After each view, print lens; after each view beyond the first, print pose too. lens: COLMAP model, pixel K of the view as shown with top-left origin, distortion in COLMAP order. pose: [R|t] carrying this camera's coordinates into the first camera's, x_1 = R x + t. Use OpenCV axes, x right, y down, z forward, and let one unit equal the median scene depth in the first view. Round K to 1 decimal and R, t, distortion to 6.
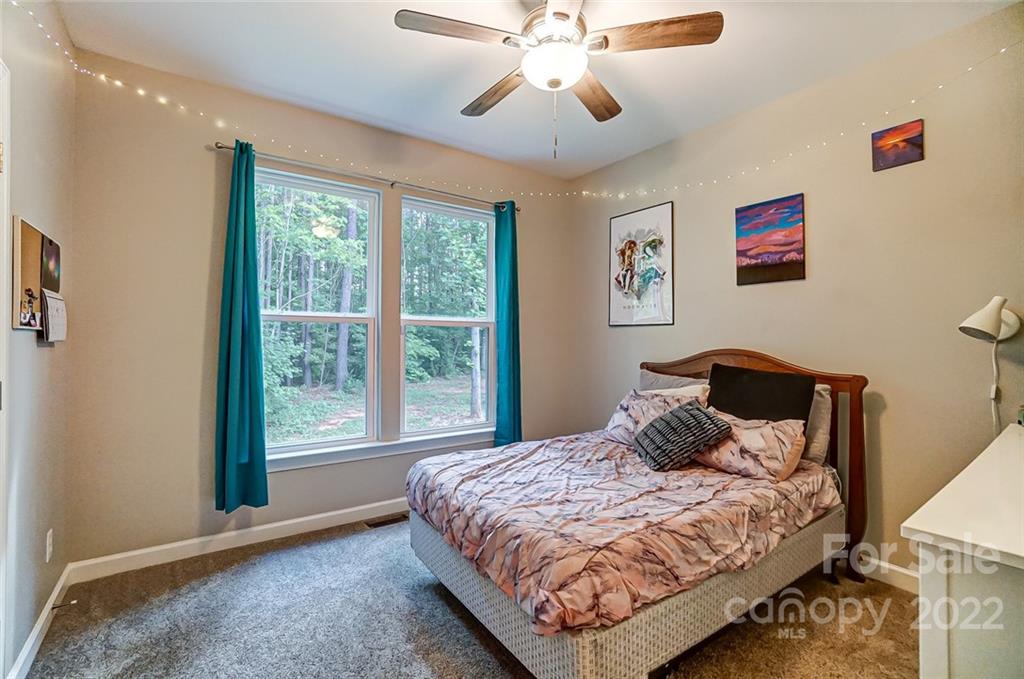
lens RADIAL K [[456.3, 0, 502.4], [0, 456.3, 341.6], [0, 0, 1]] dist [-0.064960, 0.024104]
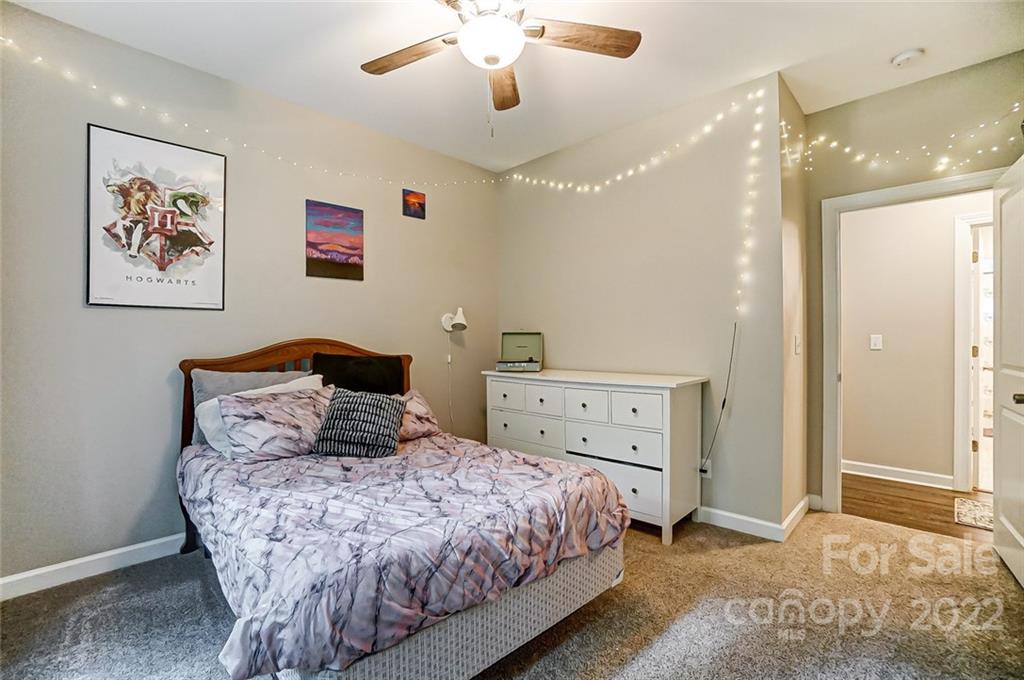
lens RADIAL K [[456.3, 0, 502.4], [0, 456.3, 342.1], [0, 0, 1]] dist [-0.064960, 0.024104]
pose [[-0.165518, -0.005315, 0.986192, -0.534301], [0.012105, 0.999899, 0.007421, 0.021411], [-0.986132, 0.013166, -0.165437, 0.714376]]
